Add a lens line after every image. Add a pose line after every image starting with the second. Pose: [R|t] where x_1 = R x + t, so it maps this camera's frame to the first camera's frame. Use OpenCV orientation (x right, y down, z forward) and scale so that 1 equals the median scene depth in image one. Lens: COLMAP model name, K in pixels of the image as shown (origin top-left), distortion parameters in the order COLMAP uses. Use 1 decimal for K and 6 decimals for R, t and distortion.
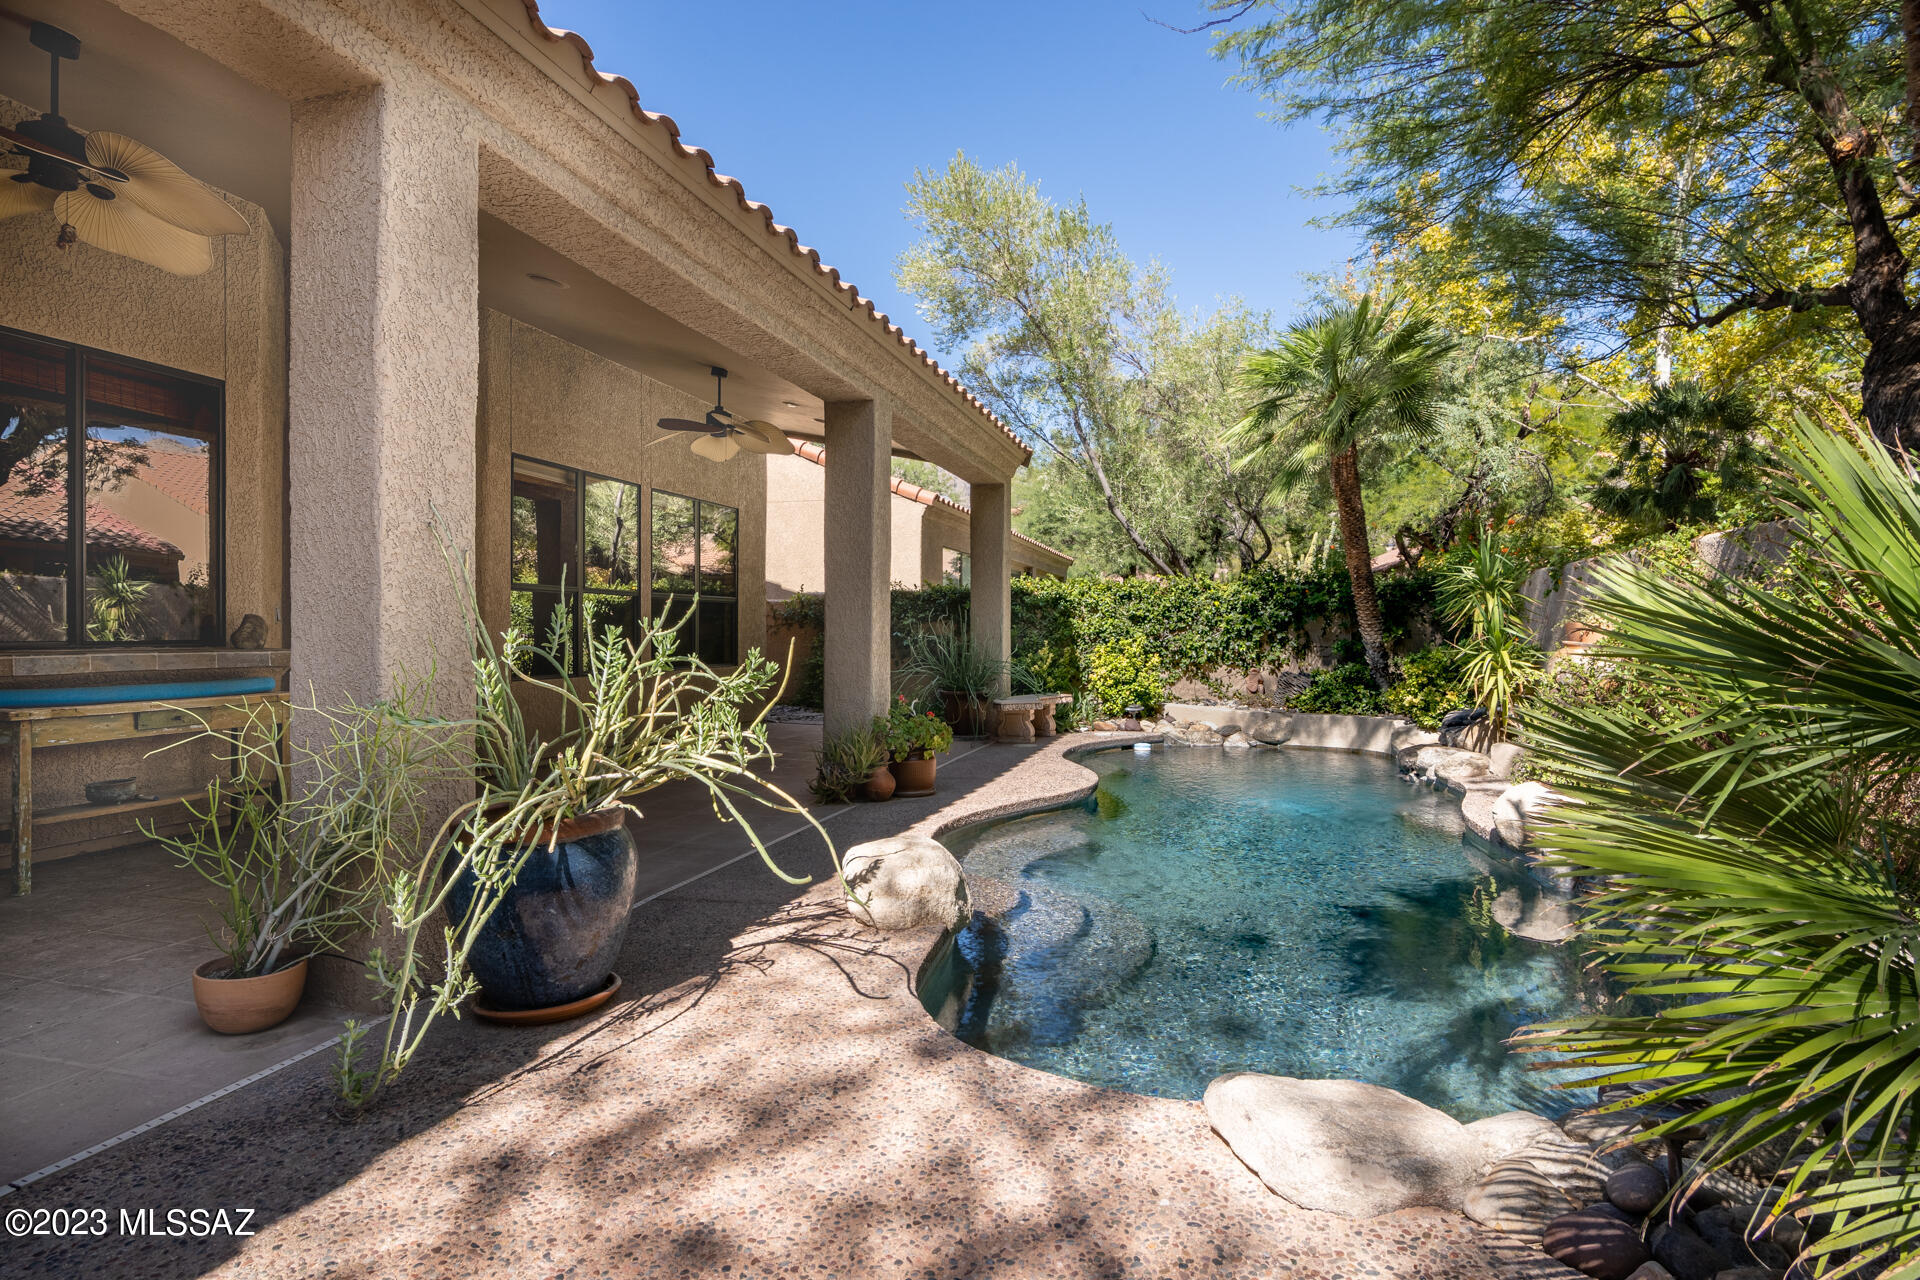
lens RADIAL K [[996.5, 0, 960.0], [0, 996.5, 640.0], [0, 0, 1]] dist [-0.018028, 0.001560]
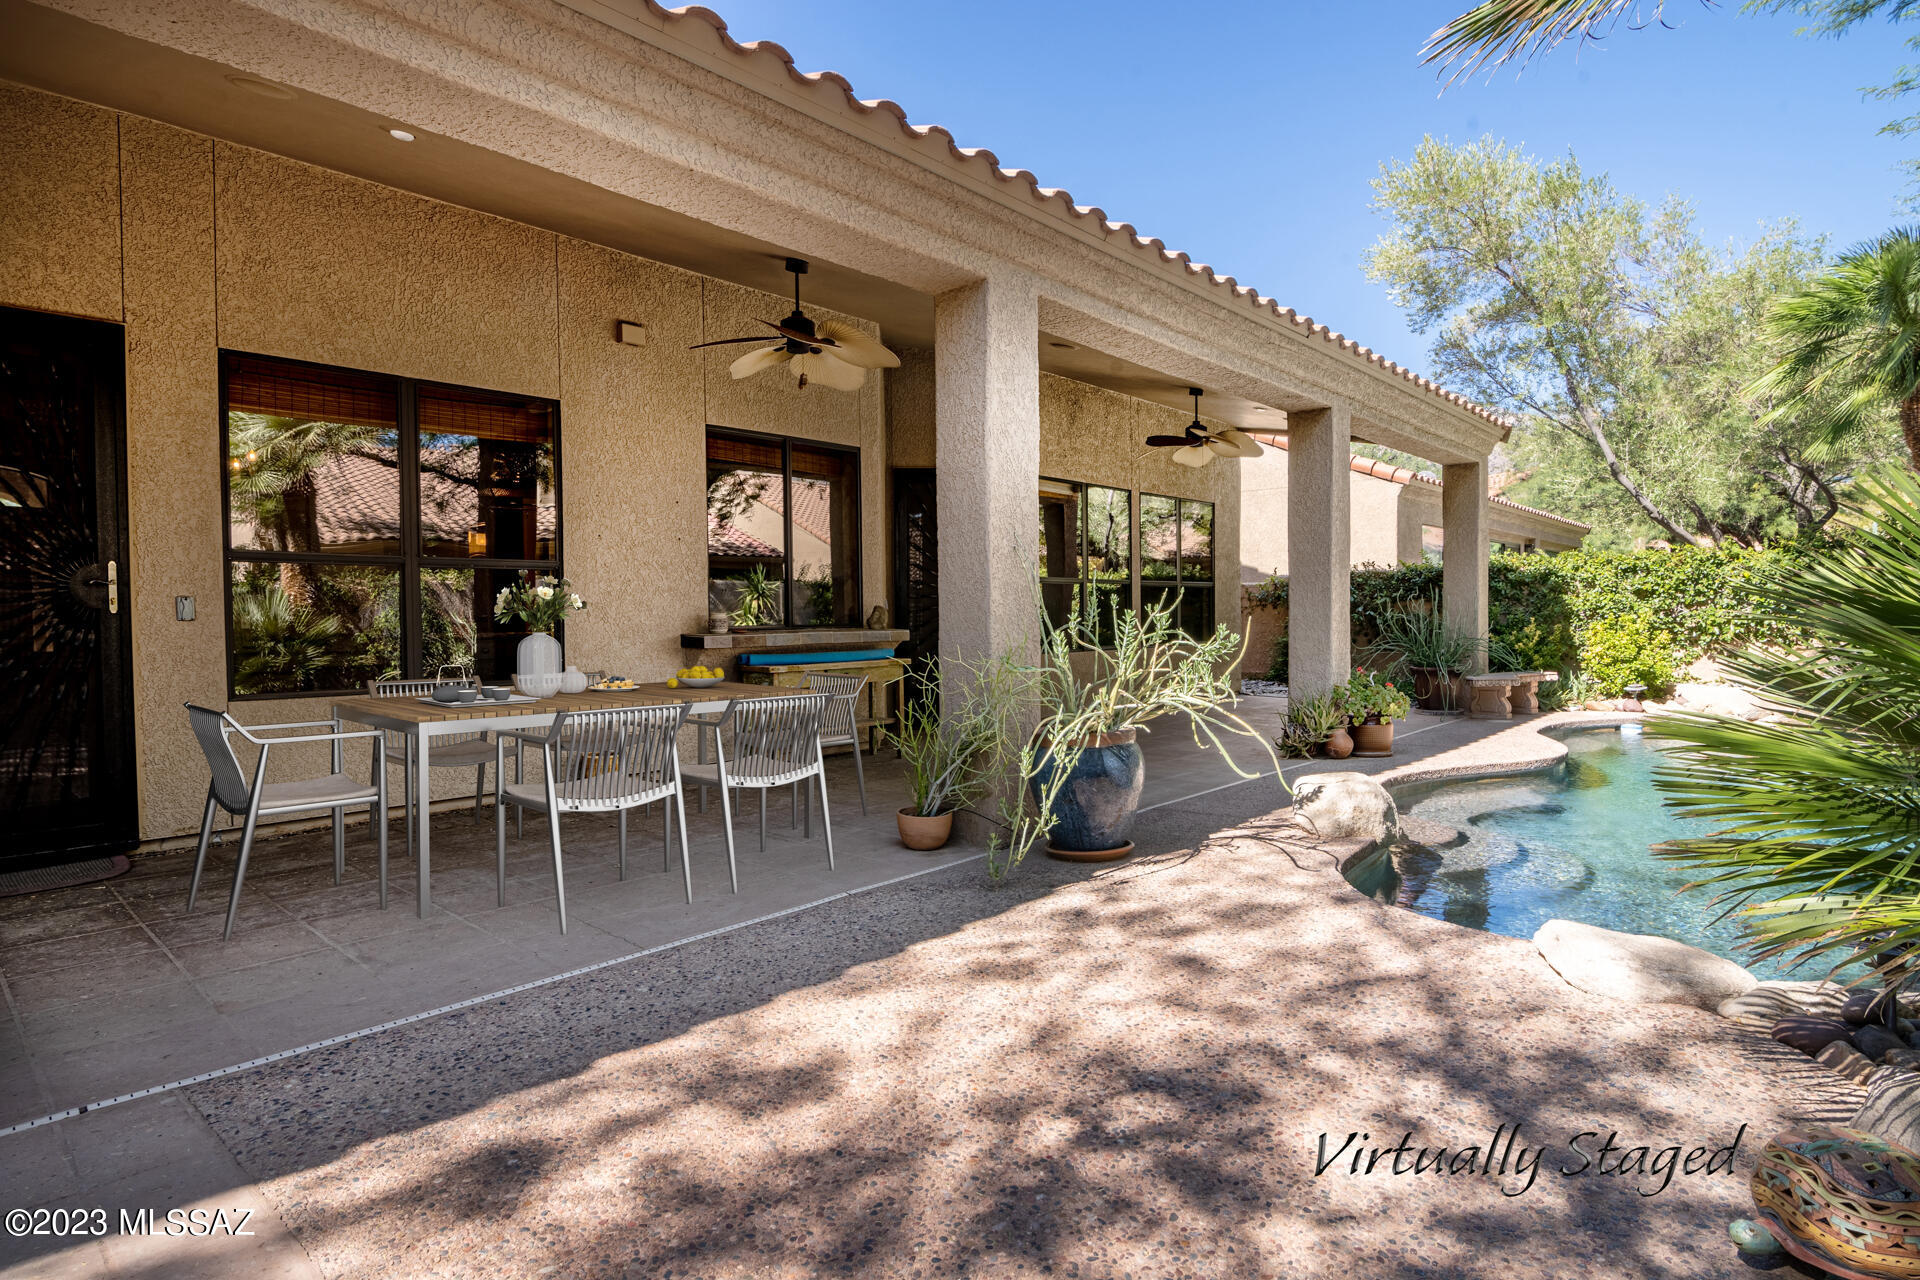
lens RADIAL K [[996.5, 0, 960.0], [0, 996.5, 640.0], [0, 0, 1]] dist [-0.018028, 0.001560]
pose [[0.890621, -0.002146, -0.454741, 0.054038], [0.010505, 0.999819, 0.015857, 0.002321], [0.454624, -0.018900, 0.890483, -0.223820]]
